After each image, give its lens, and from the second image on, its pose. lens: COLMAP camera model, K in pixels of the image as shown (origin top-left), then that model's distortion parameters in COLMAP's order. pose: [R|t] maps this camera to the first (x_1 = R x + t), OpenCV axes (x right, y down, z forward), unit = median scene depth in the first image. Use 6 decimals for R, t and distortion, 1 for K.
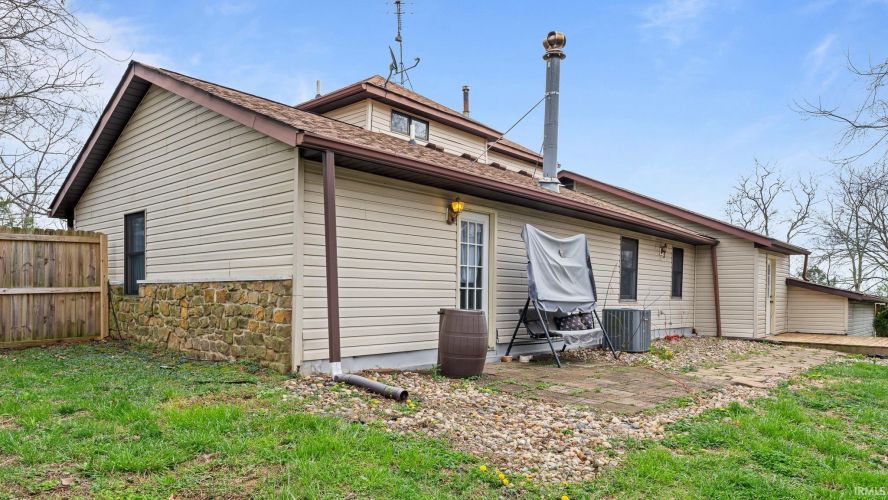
lens RADIAL K [[566.9, 0, 443.8], [0, 566.9, 315.7], [0, 0, 1]] dist [0.003977, 0.000334]
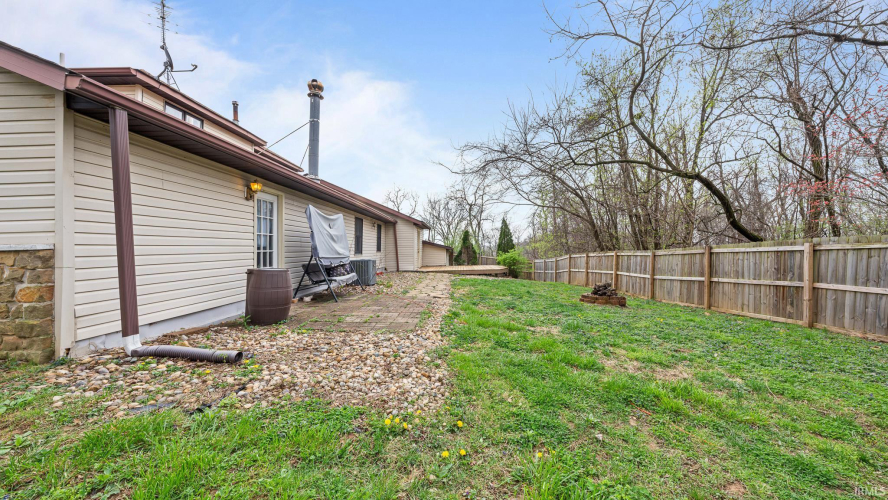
lens RADIAL K [[297.9, 0, 444.0], [0, 297.9, 250.0], [0, 0, 1]] dist [-0.001498, -0.000018]
pose [[0.751648, -0.031713, 0.658801, -0.117479], [0.053886, 0.998457, -0.013417, -0.024393], [-0.657359, 0.045585, 0.752198, 0.271221]]
